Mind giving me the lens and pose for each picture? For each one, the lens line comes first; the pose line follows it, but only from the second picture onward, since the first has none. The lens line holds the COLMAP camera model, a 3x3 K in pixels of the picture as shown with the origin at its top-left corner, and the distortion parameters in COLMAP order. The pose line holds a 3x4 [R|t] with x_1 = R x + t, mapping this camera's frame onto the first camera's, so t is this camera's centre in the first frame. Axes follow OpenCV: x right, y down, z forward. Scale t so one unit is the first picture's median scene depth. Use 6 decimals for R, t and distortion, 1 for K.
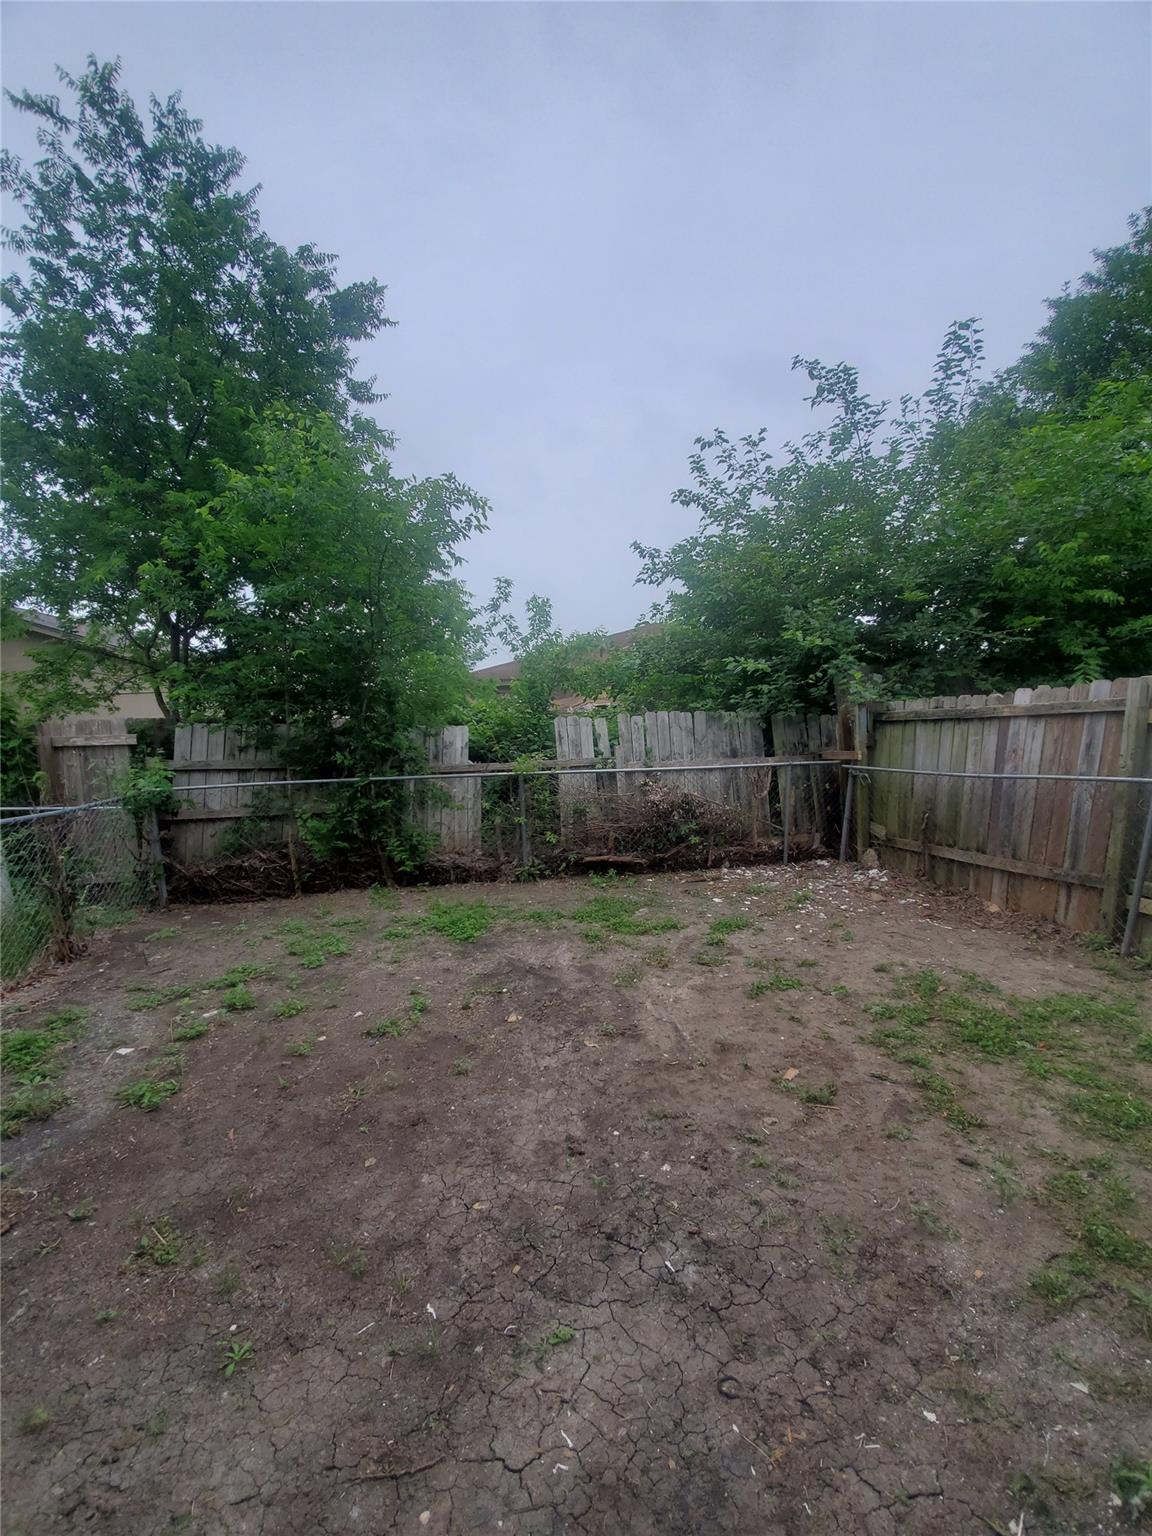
lens RADIAL K [[607.4, 0, 578.5], [0, 607.4, 766.6], [0, 0, 1]] dist [0.005048, -0.011636]
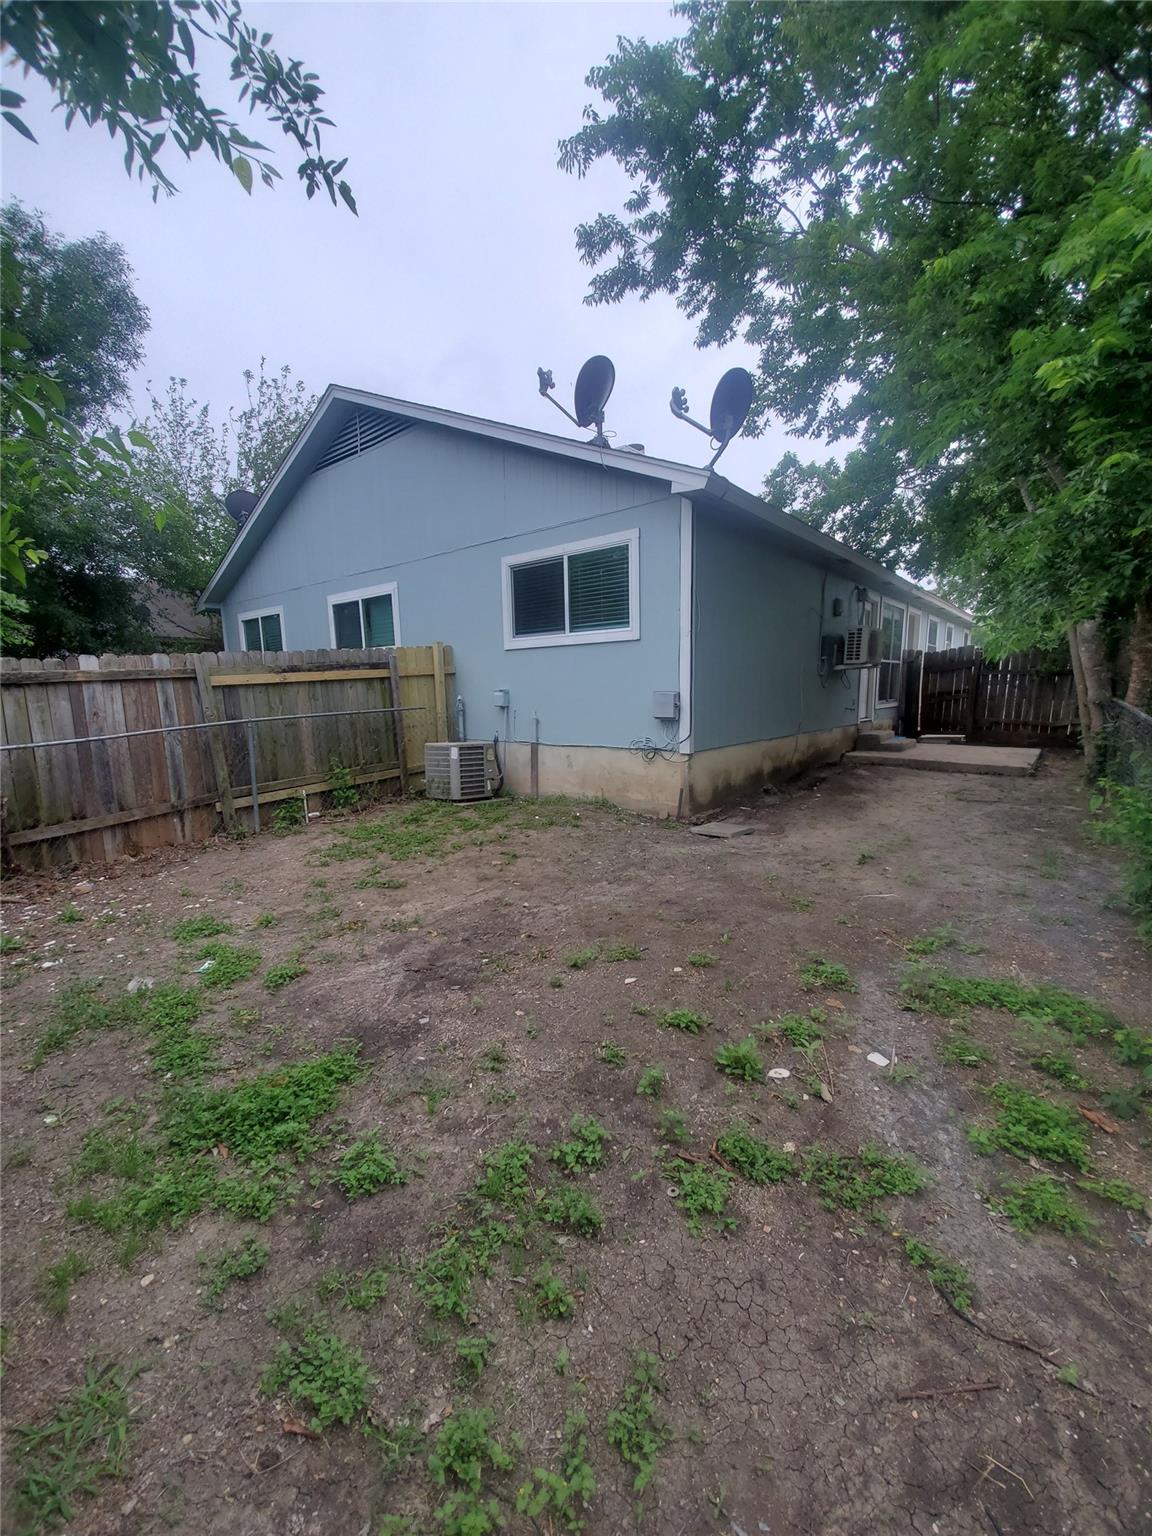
lens RADIAL K [[607.4, 0, 578.5], [0, 607.4, 775.8], [0, 0, 1]] dist [0.005048, -0.011636]
pose [[-0.652745, -0.086813, 0.752587, -0.534039], [0.088409, 0.977896, 0.189483, -0.038098], [-0.752401, 0.190220, -0.630642, 0.865308]]
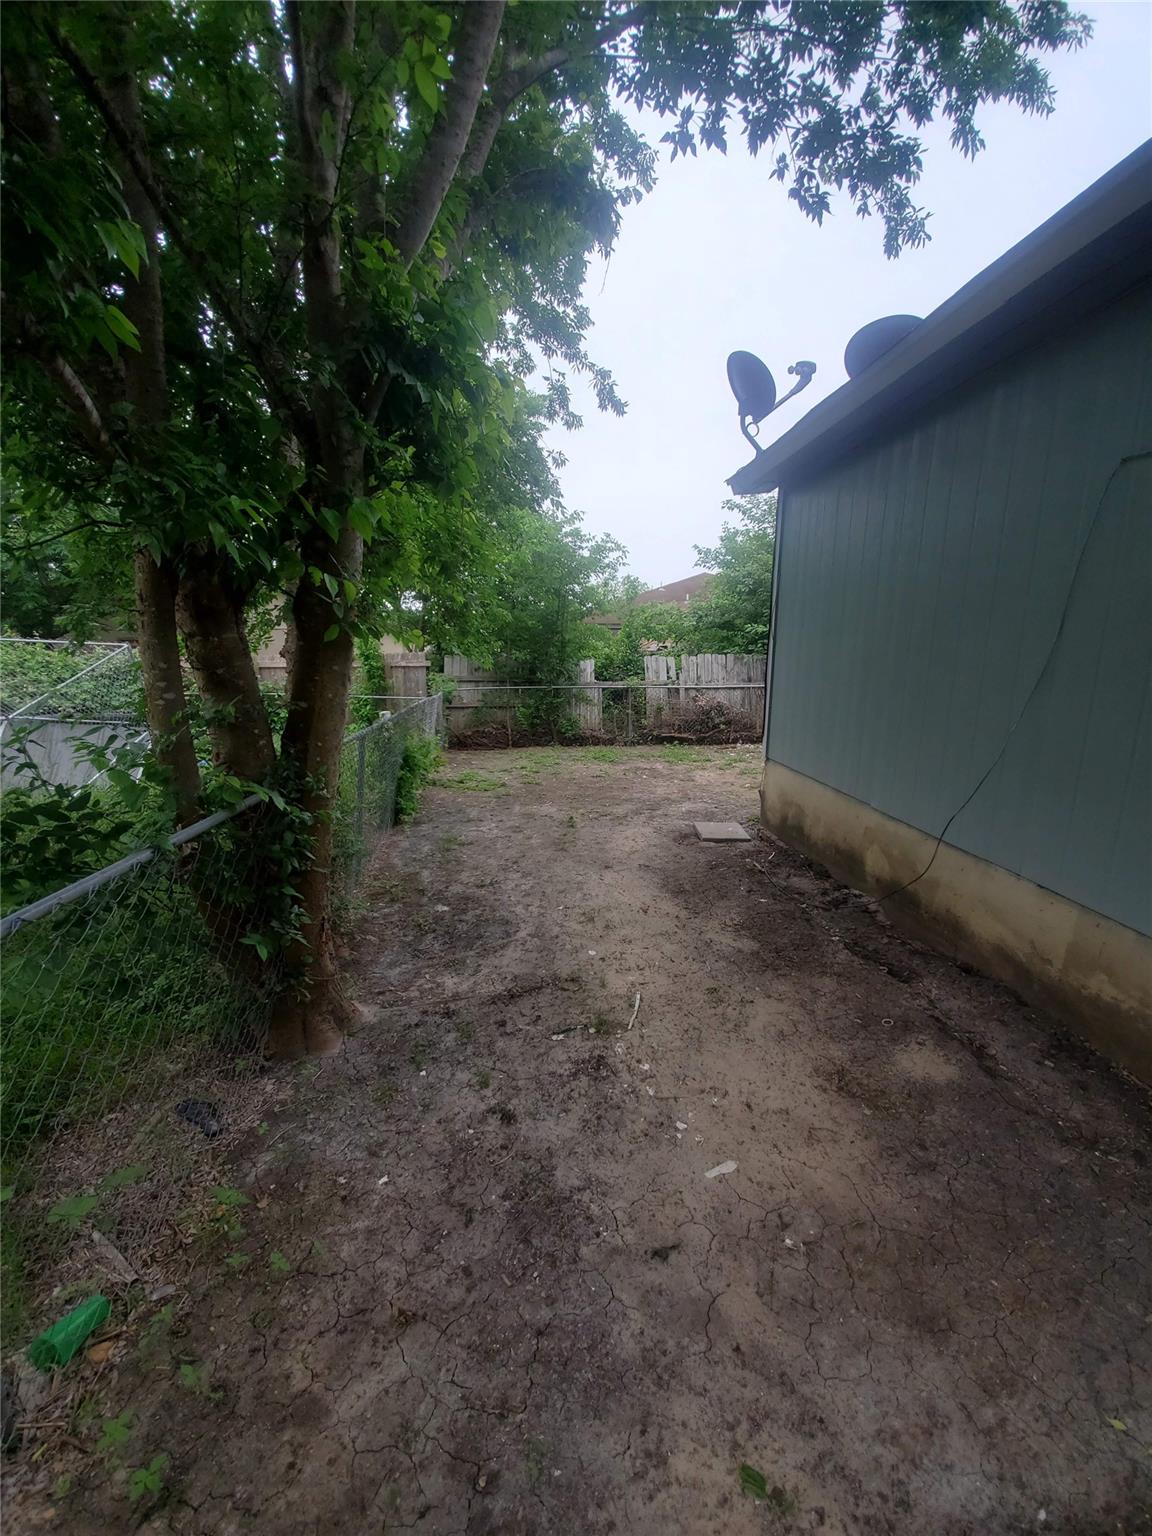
lens RADIAL K [[607.4, 0, 581.9], [0, 607.4, 765.8], [0, 0, 1]] dist [0.005048, -0.011636]
pose [[0.997914, 0.033259, -0.055333, -0.128966], [-0.027083, 0.993690, 0.108846, 0.053396], [0.058604, -0.107120, 0.992517, -0.872905]]
